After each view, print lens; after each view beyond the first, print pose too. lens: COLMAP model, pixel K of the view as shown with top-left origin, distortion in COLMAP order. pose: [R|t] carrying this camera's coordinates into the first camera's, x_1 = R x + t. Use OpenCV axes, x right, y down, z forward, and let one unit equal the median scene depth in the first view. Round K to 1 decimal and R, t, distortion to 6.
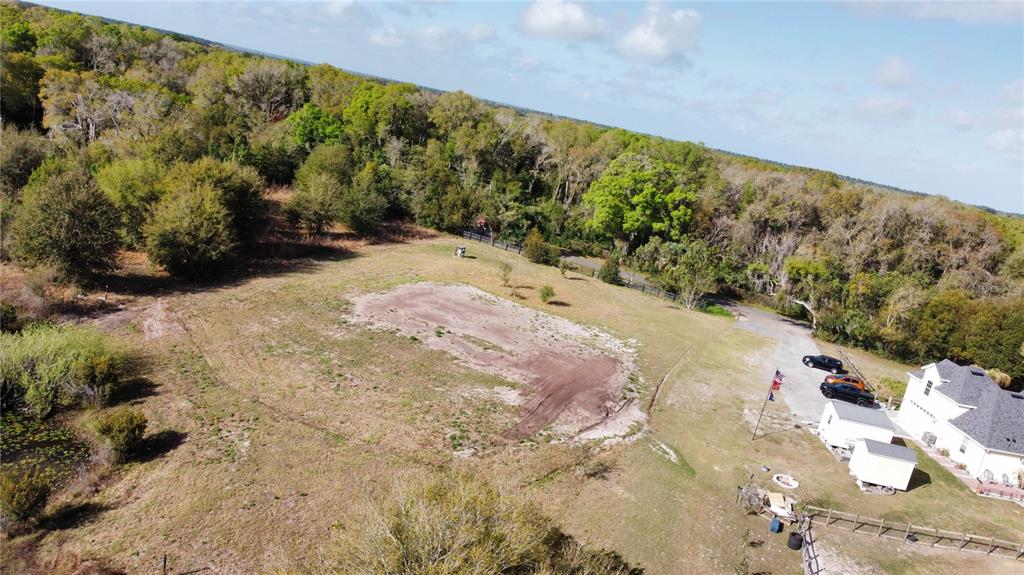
lens RADIAL K [[809.8, 0, 510.9], [0, 809.8, 287.1], [0, 0, 1]] dist [-0.012176, 0.005585]
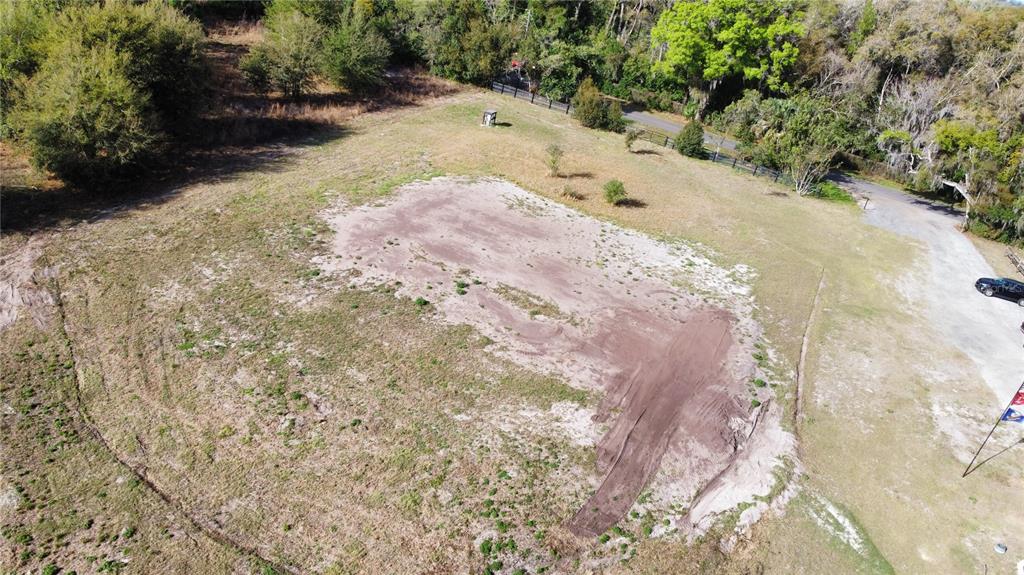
lens RADIAL K [[809.8, 0, 513.5], [0, 809.8, 287.7], [0, 0, 1]] dist [-0.012176, 0.005585]
pose [[0.999404, -0.004524, -0.034235, -0.022156], [0.012136, 0.974153, 0.225562, -0.079974], [0.032329, -0.225843, 0.973627, 0.332266]]
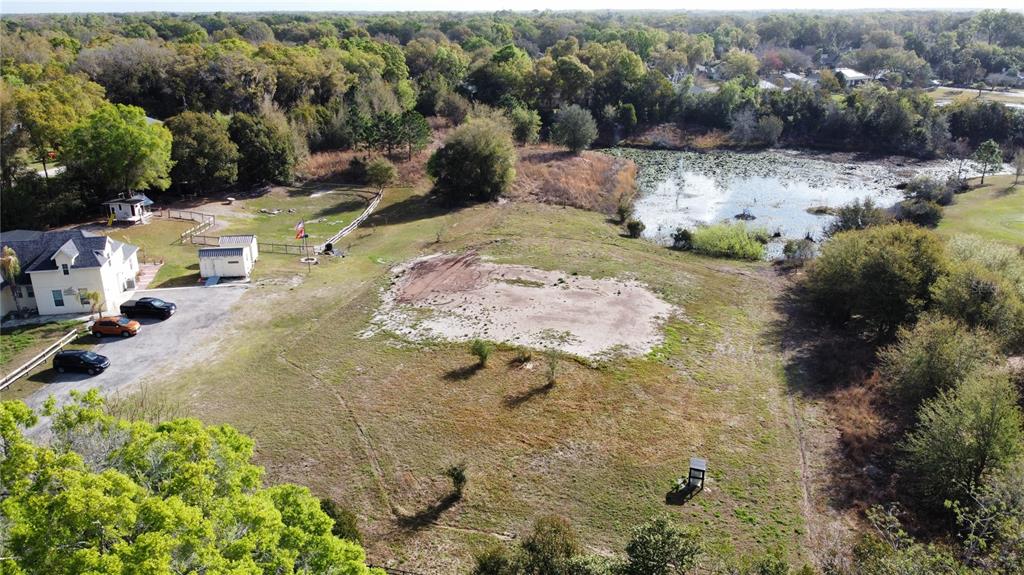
lens RADIAL K [[809.8, 0, 514.0], [0, 809.8, 287.4], [0, 0, 1]] dist [-0.012176, 0.005585]
pose [[-0.968856, -0.142809, -0.202294, 0.190013], [-0.227360, 0.836701, 0.498235, -0.447313], [0.098107, 0.528712, -0.843112, 1.781348]]
